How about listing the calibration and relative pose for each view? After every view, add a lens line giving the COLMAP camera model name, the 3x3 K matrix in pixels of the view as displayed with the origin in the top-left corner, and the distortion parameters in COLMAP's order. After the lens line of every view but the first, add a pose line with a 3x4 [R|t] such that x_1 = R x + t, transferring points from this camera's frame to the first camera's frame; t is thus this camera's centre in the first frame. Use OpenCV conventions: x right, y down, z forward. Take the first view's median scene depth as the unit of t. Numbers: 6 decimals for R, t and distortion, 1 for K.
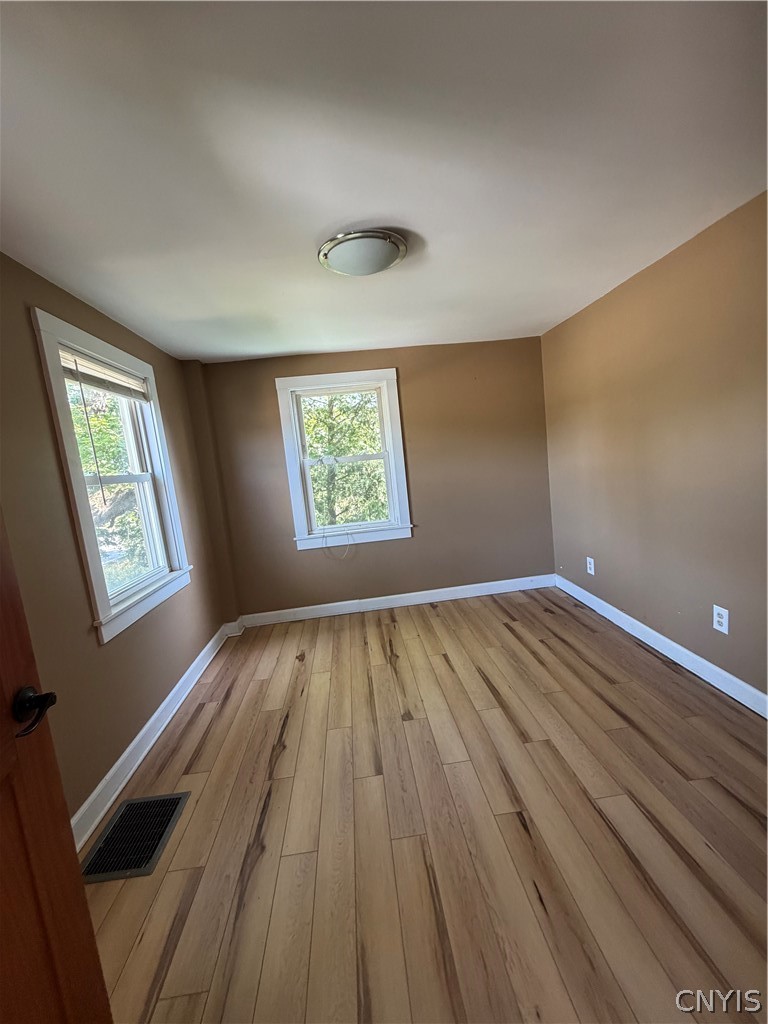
lens RADIAL K [[410.8, 0, 384.0], [0, 410.8, 512.0], [0, 0, 1]] dist [-0.000684, 0.000064]
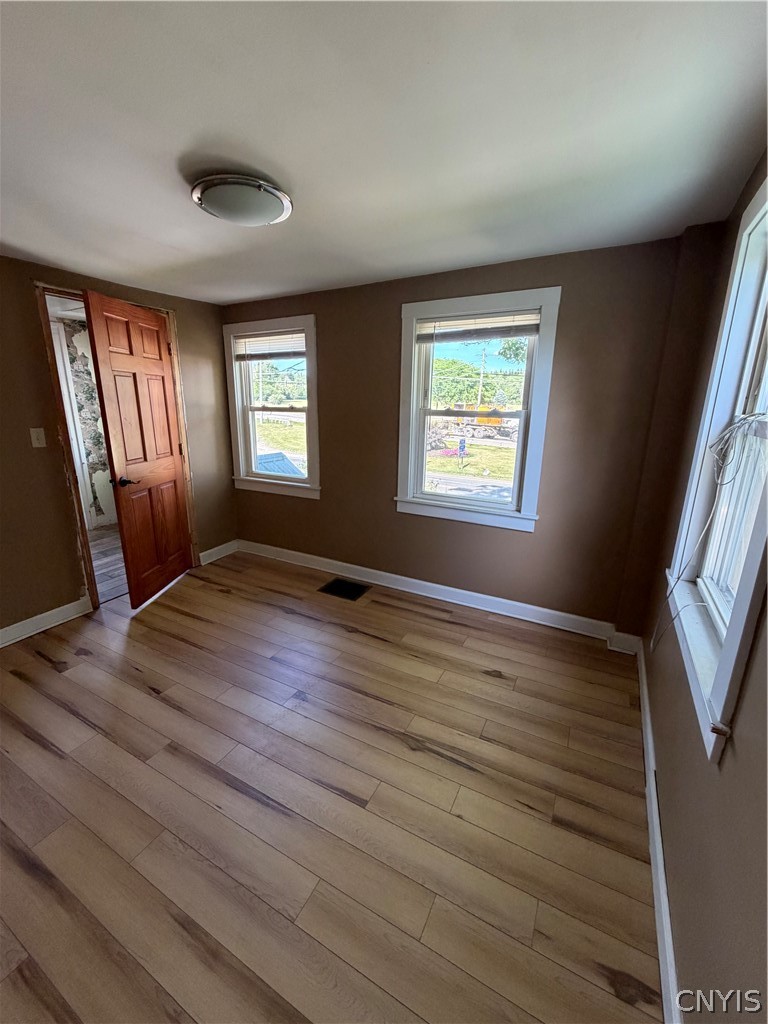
lens RADIAL K [[410.8, 0, 384.0], [0, 410.8, 512.0], [0, 0, 1]] dist [-0.000684, 0.000064]
pose [[-0.557224, 0.301239, -0.773794, 0.479054], [-0.057113, 0.915764, 0.397636, -0.250490], [0.828396, 0.265765, -0.493081, 1.293115]]
